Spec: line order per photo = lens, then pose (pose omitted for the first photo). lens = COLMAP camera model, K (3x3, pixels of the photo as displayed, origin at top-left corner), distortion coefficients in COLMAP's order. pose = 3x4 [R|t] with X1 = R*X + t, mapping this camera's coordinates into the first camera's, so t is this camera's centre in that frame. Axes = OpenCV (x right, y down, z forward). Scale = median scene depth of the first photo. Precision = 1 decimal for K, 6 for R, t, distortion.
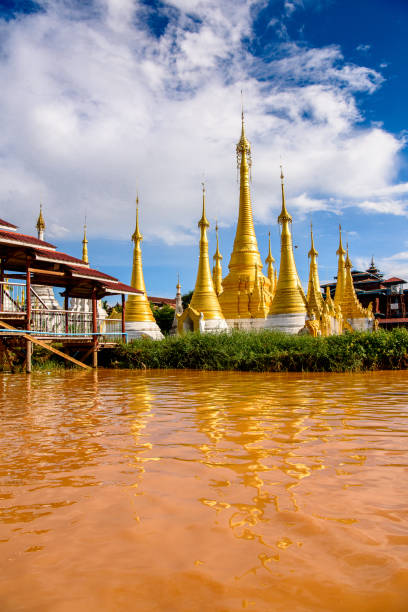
lens RADIAL K [[432.8, 0, 204.0], [0, 432.8, 306.0], [0, 0, 1]] dist [-0.053341, 0.004180]
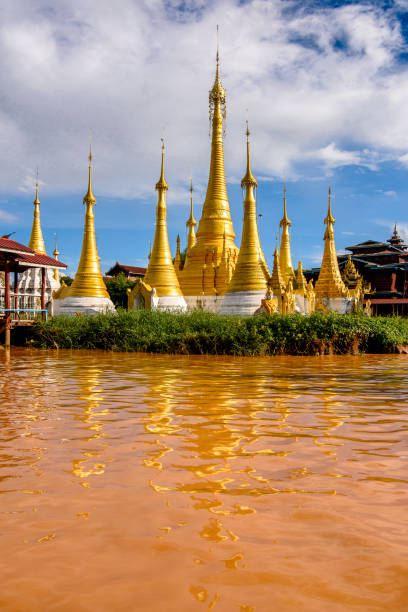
lens RADIAL K [[517.4, 0, 204.0], [0, 517.4, 306.0], [0, 0, 1]] dist [-0.023807, 0.015637]
pose [[0.999796, 0.019416, -0.005476, 0.107888], [-0.019094, 0.998373, 0.053726, -0.007357], [0.006510, -0.053610, 0.998541, -0.062747]]
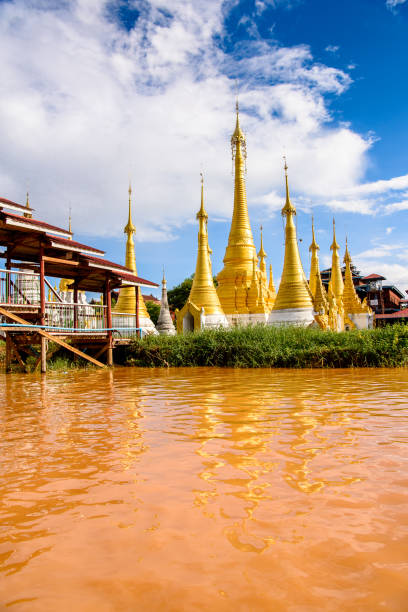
lens RADIAL K [[432.8, 0, 204.0], [0, 432.8, 306.0], [0, 0, 1]] dist [-0.053341, 0.004180]
pose [[0.997666, 0.000099, 0.068287, -0.071272], [-0.000617, 0.999971, 0.007557, 0.004789], [-0.068284, -0.007581, 0.997637, 0.041444]]
